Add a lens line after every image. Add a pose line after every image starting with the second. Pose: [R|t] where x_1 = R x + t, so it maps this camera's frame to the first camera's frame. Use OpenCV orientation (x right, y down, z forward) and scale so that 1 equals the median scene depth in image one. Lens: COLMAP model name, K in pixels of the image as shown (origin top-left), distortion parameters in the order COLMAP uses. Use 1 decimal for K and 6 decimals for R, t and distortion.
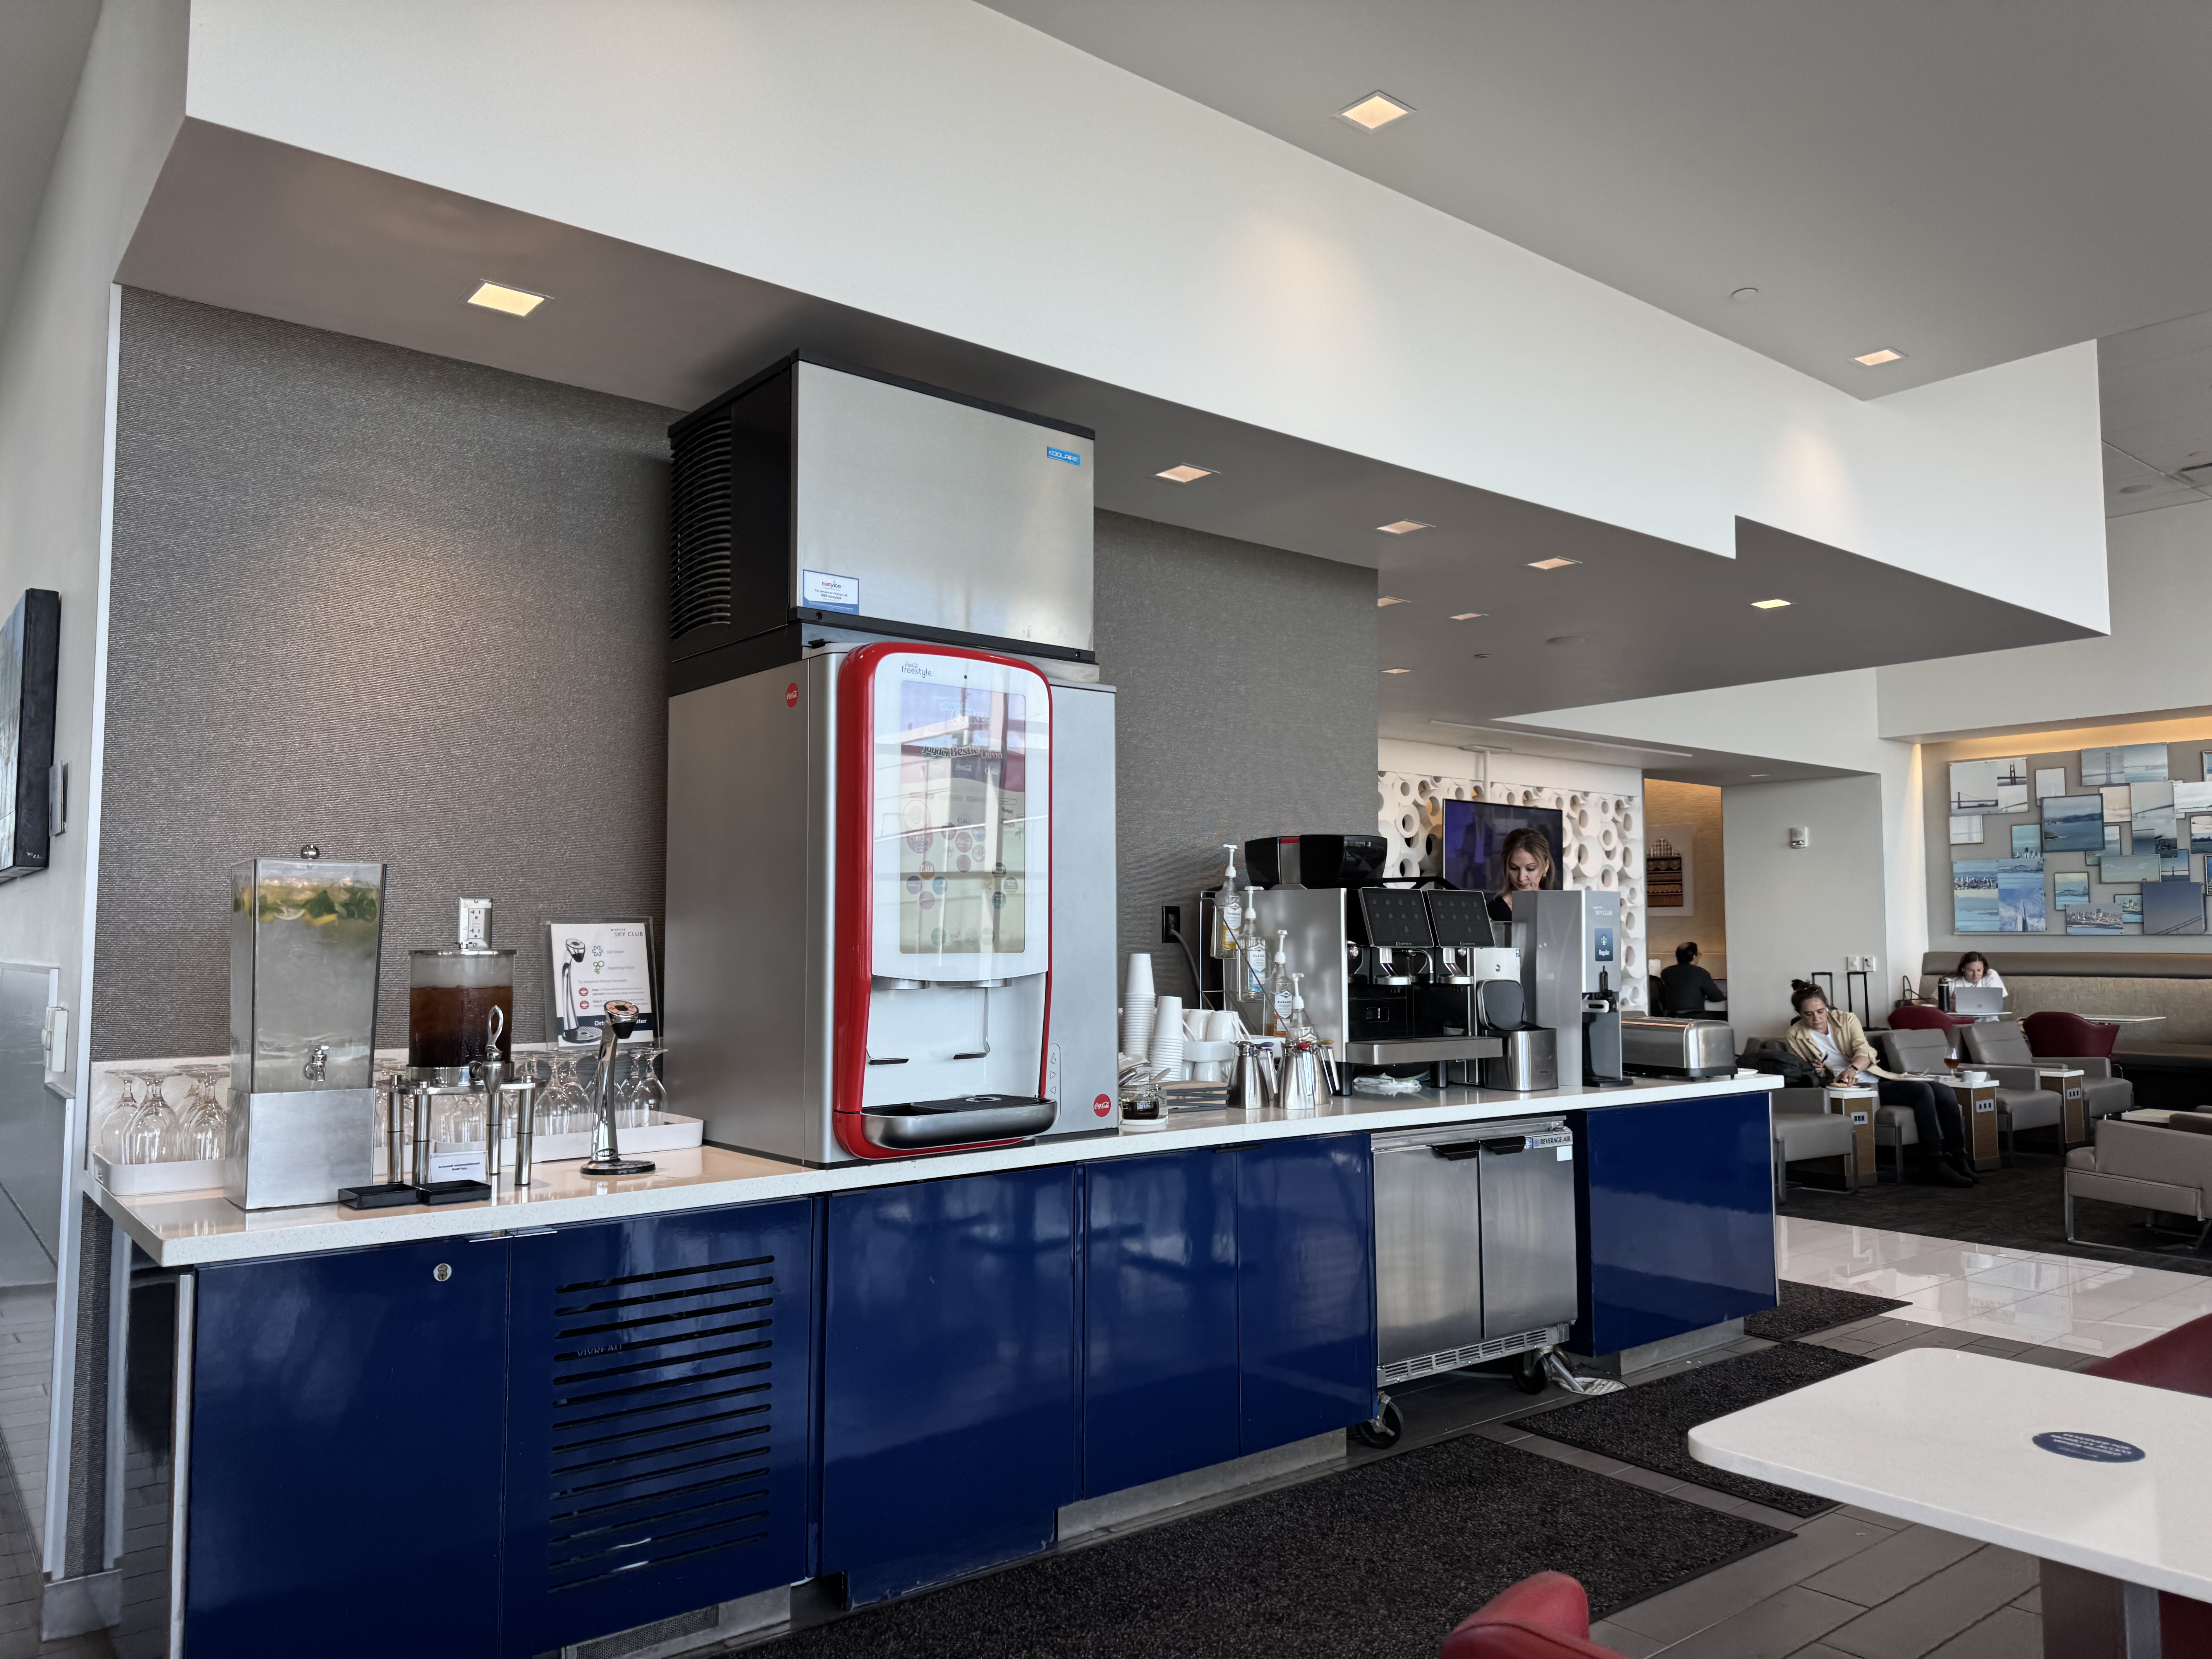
lens RADIAL K [[1545.4, 0, 1110.2], [0, 1545.4, 843.6], [0, 0, 1]] dist [0.114545, -0.198051]
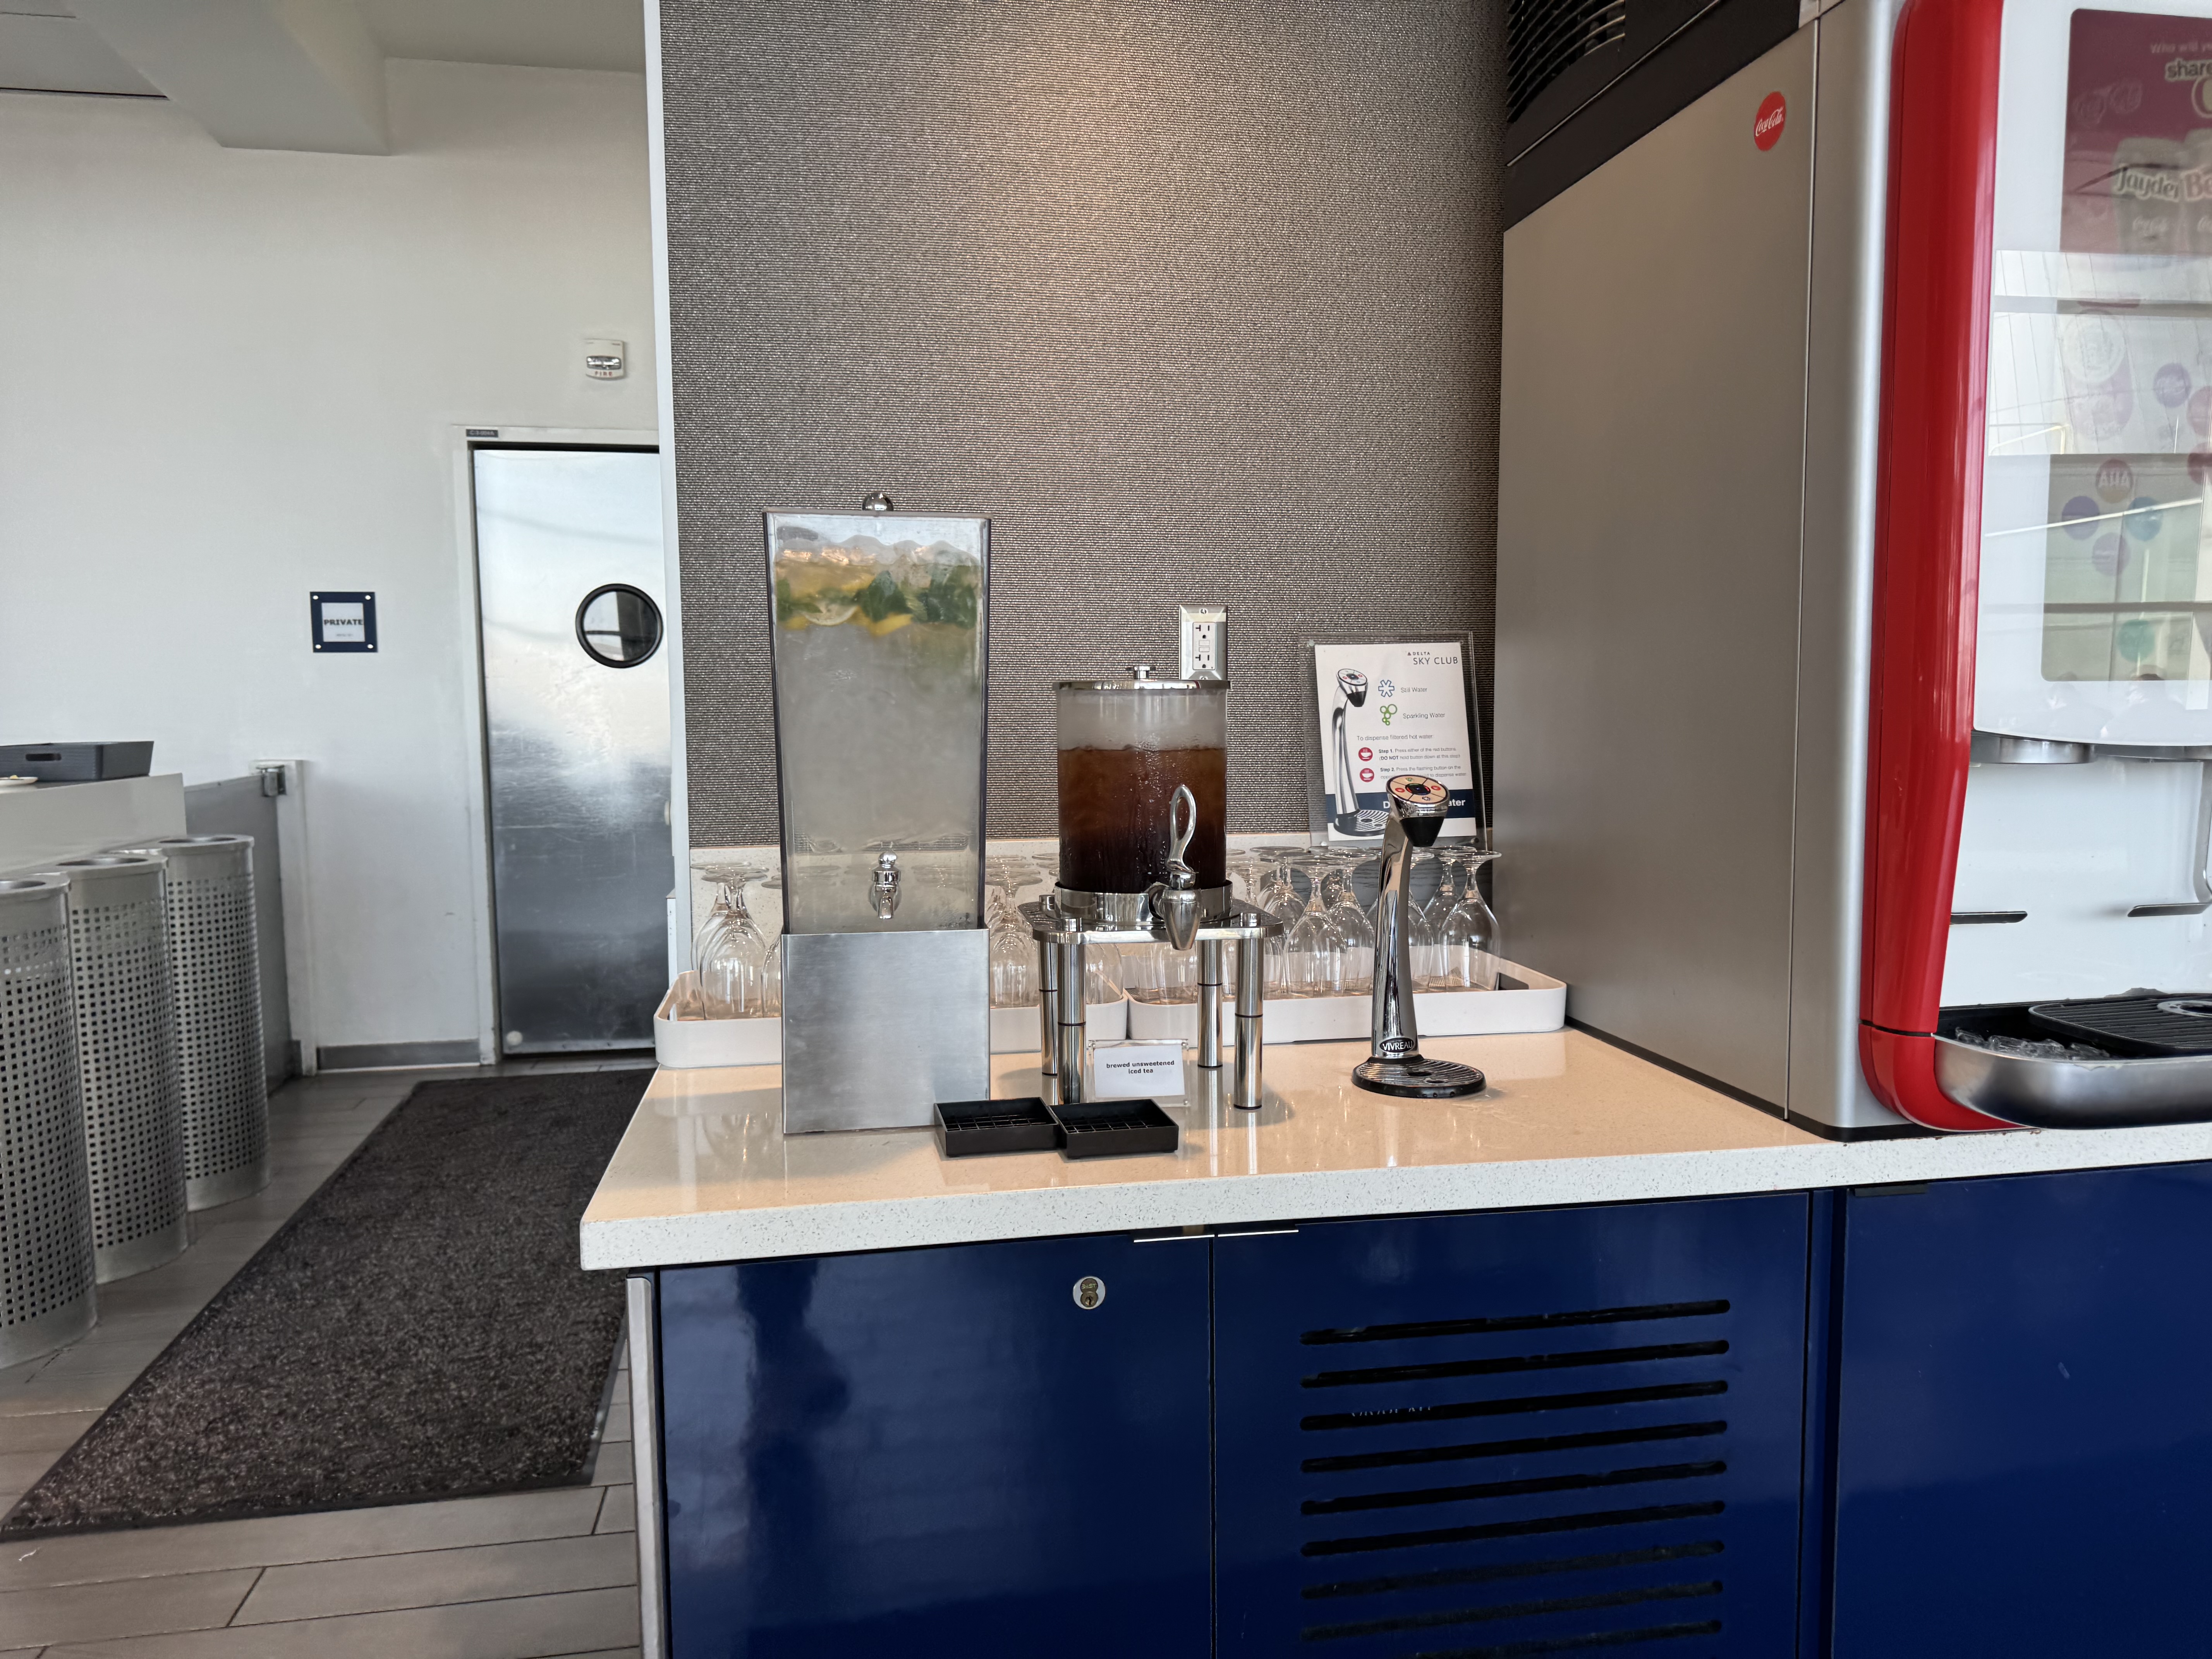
lens RADIAL K [[1545.4, 0, 1110.2], [0, 1545.4, 843.6], [0, 0, 1]] dist [0.114545, -0.198051]
pose [[0.871136, 0.039762, -0.489430, -0.137727], [0.038522, 0.988111, 0.148841, 0.038661], [0.489529, -0.148514, 0.859247, 0.467802]]
